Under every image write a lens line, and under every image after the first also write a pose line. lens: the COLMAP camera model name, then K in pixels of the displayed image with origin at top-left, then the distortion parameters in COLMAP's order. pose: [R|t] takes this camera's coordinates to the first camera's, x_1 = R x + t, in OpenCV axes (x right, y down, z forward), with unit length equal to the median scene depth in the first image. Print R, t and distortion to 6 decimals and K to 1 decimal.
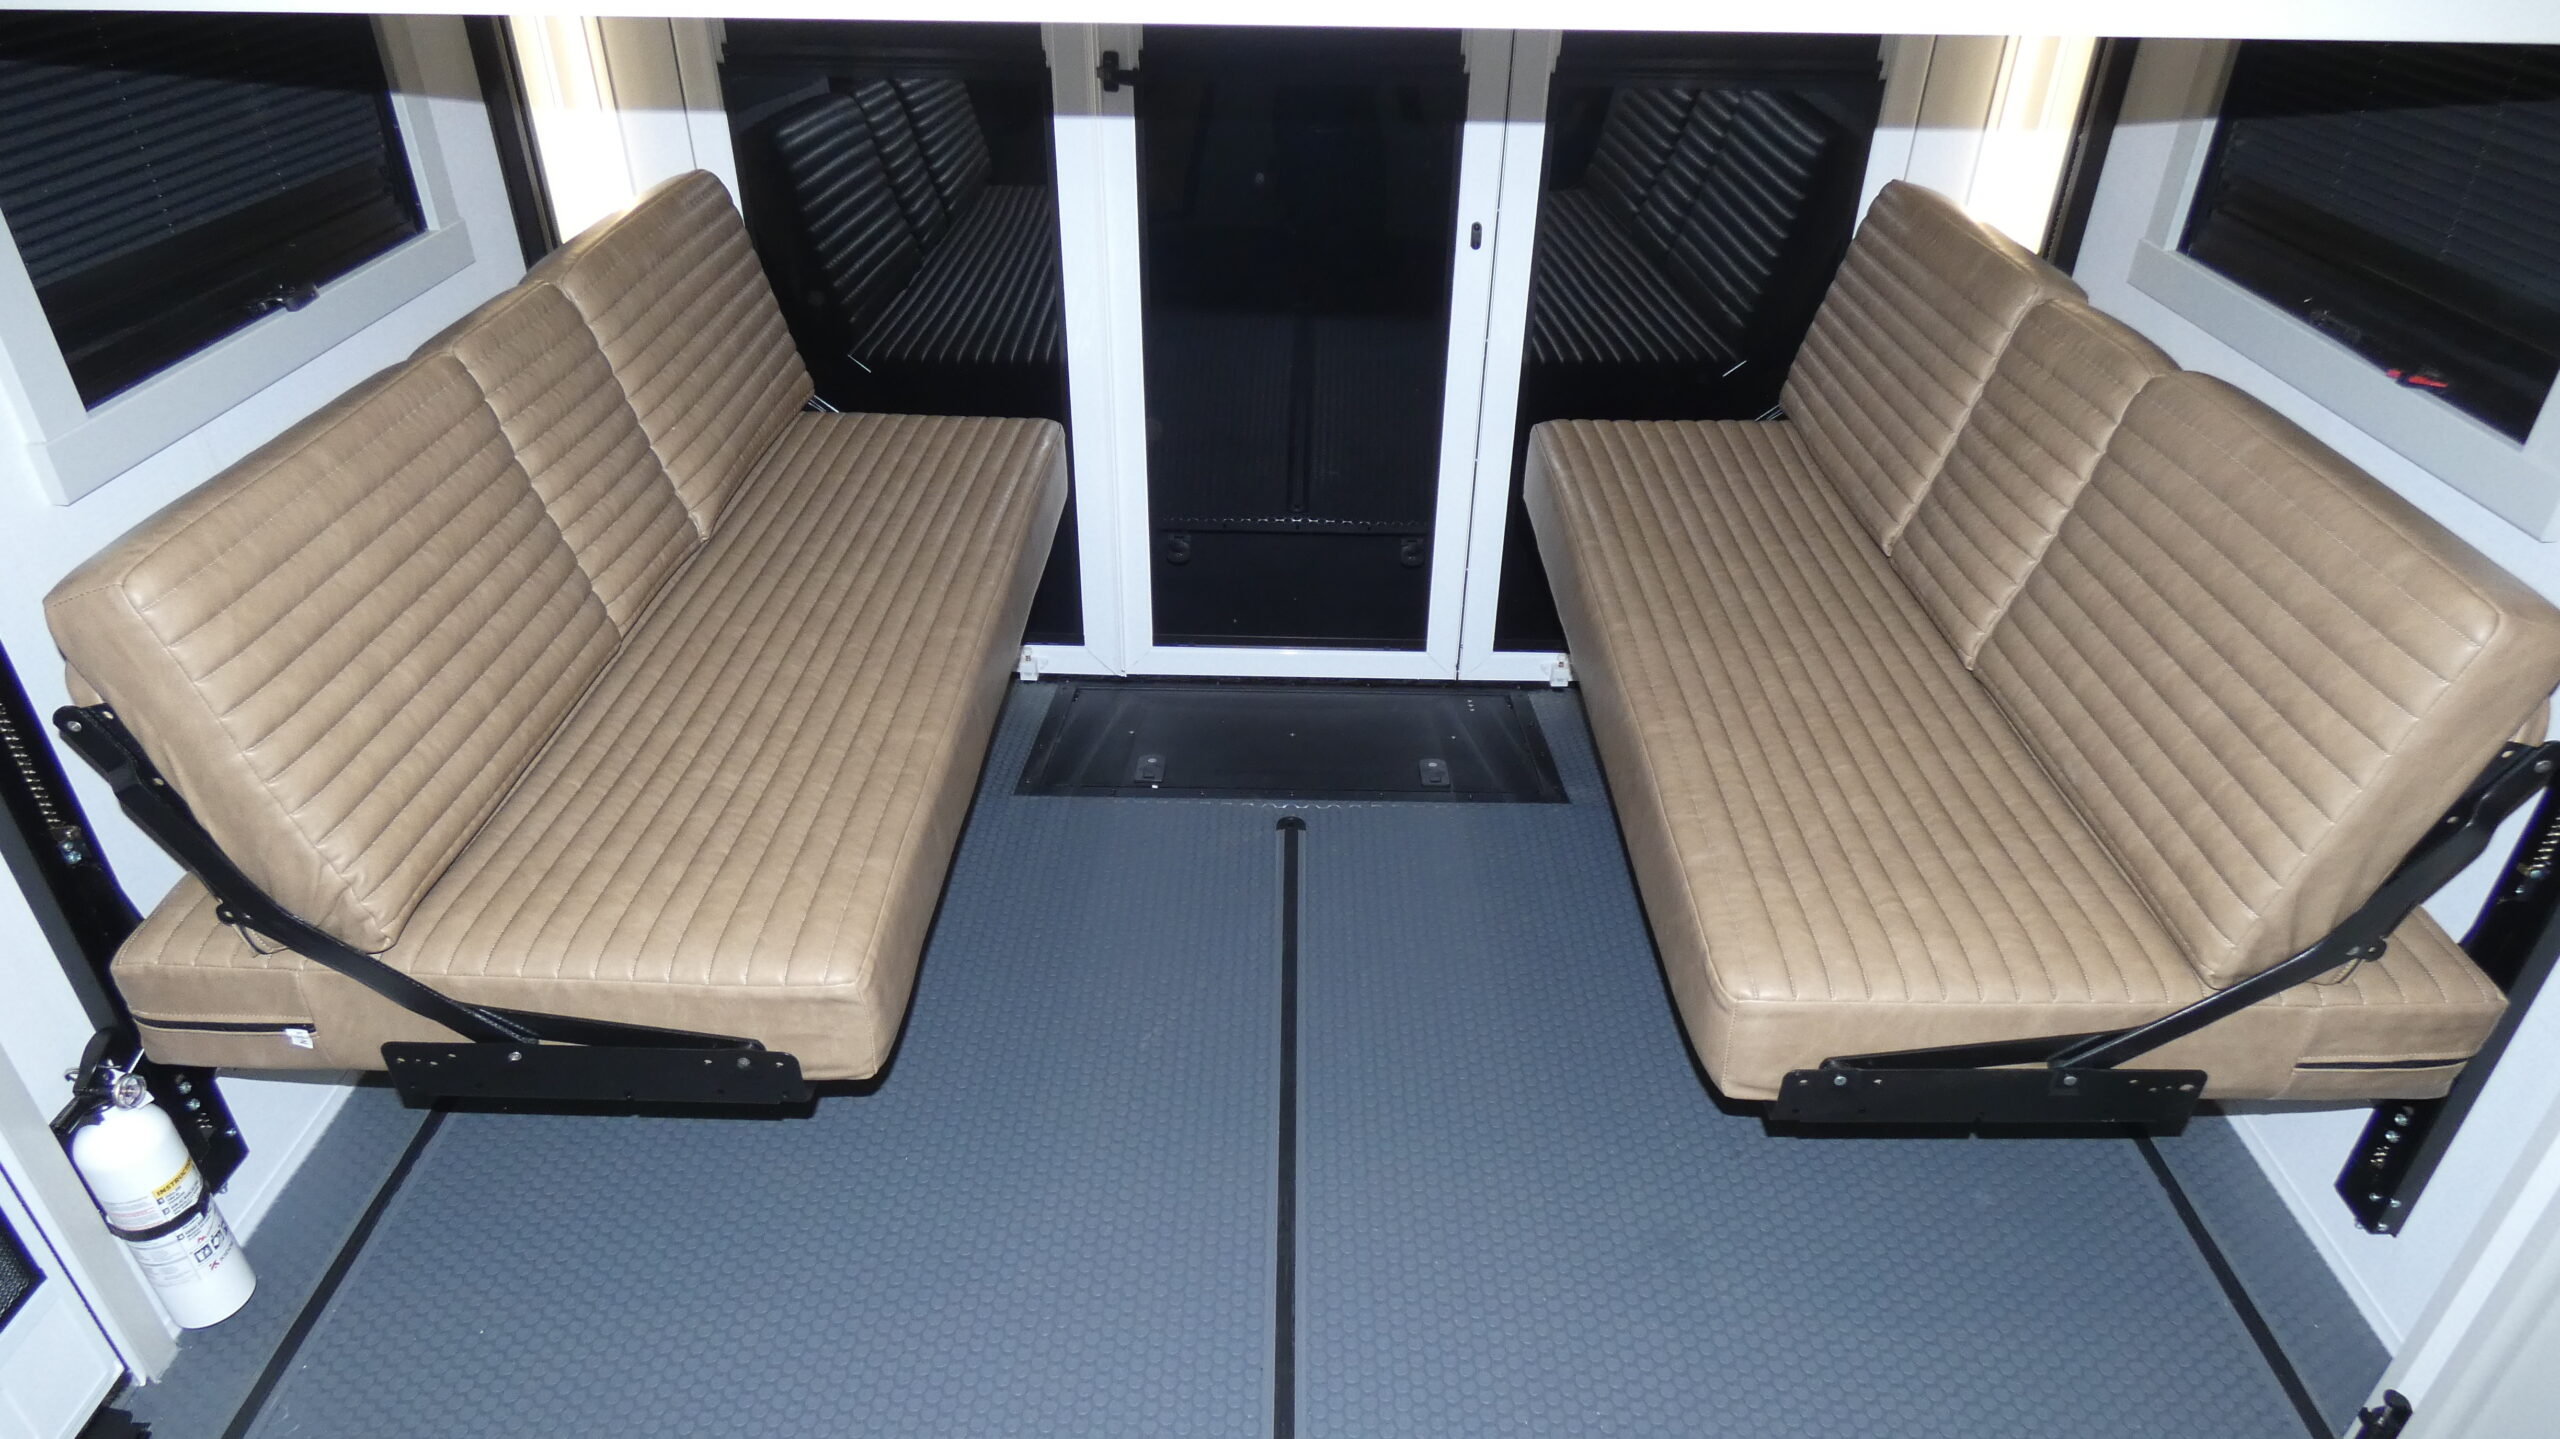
lens RADIAL K [[1525.8, 0, 1285.5], [0, 1525.8, 727.7], [0, 0, 1]] dist [-0.003162, 0.001680]
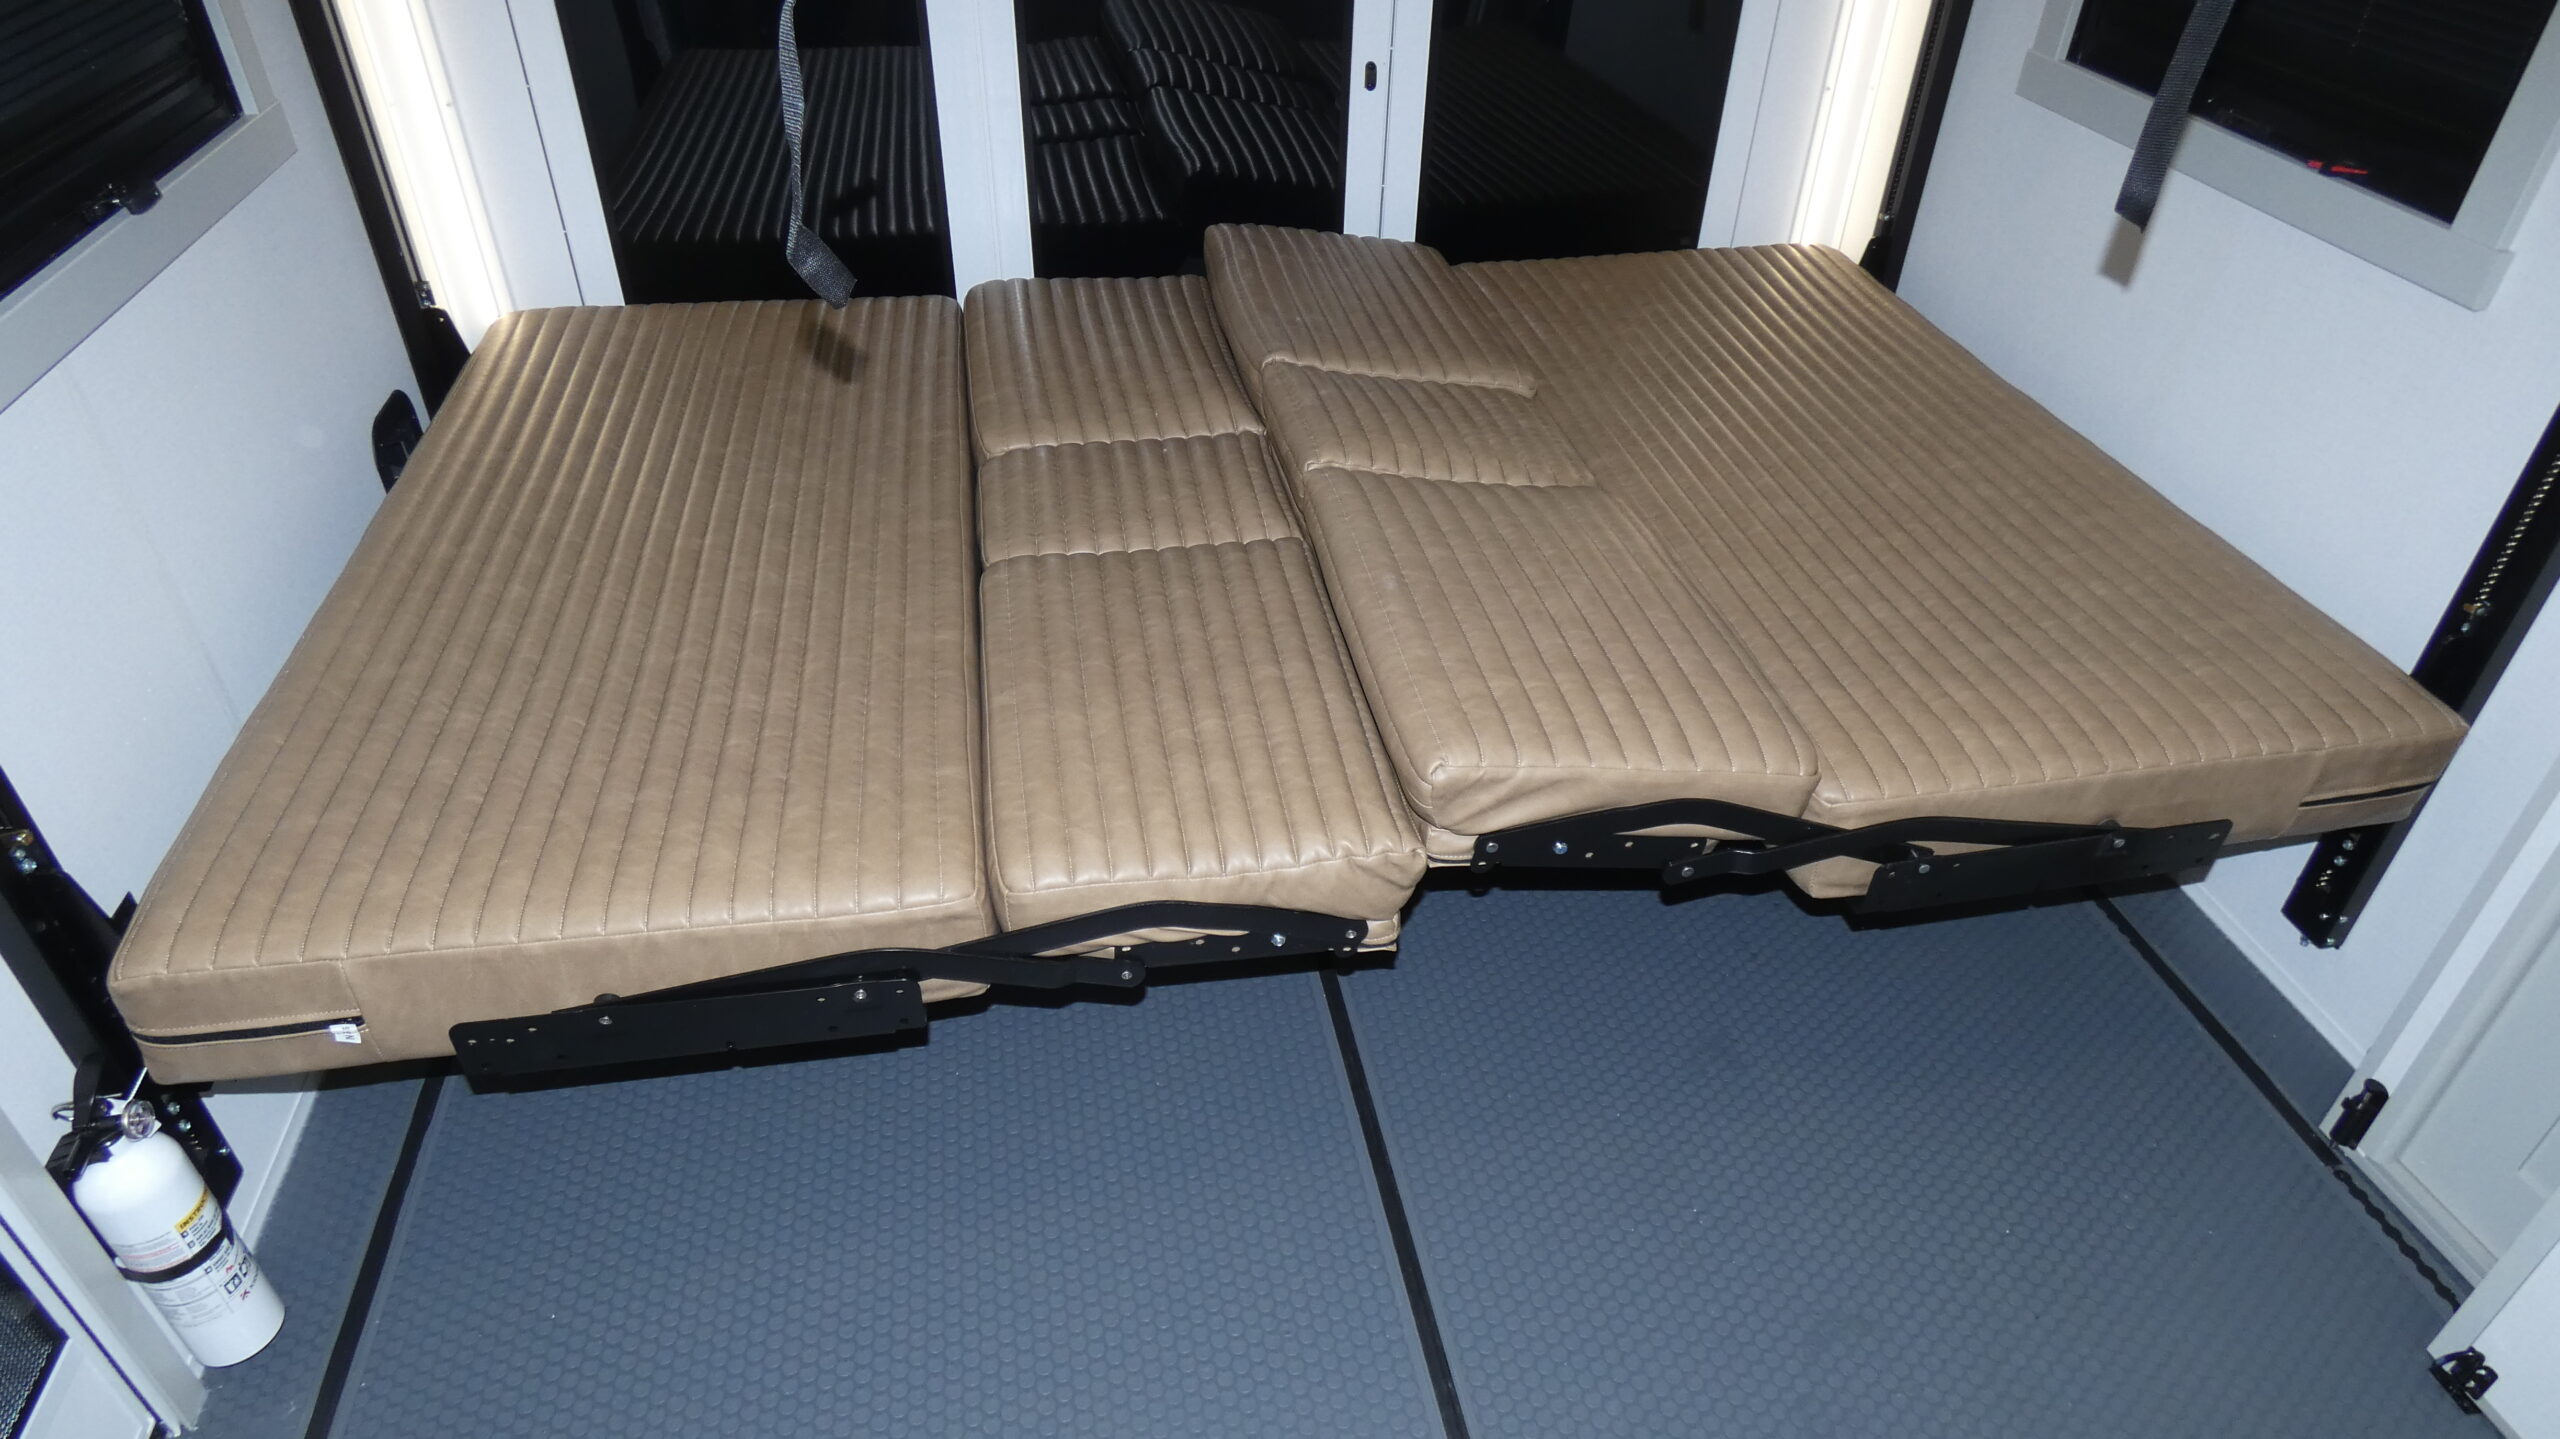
lens RADIAL K [[1525.8, 0, 1278.9], [0, 1525.8, 717.4], [0, 0, 1]] dist [-0.003162, 0.001680]
pose [[0.981741, -0.106816, 0.157402, -0.208841], [0.094611, 0.992039, 0.083113, -0.003290], [-0.165027, -0.066703, 0.984031, 0.034100]]
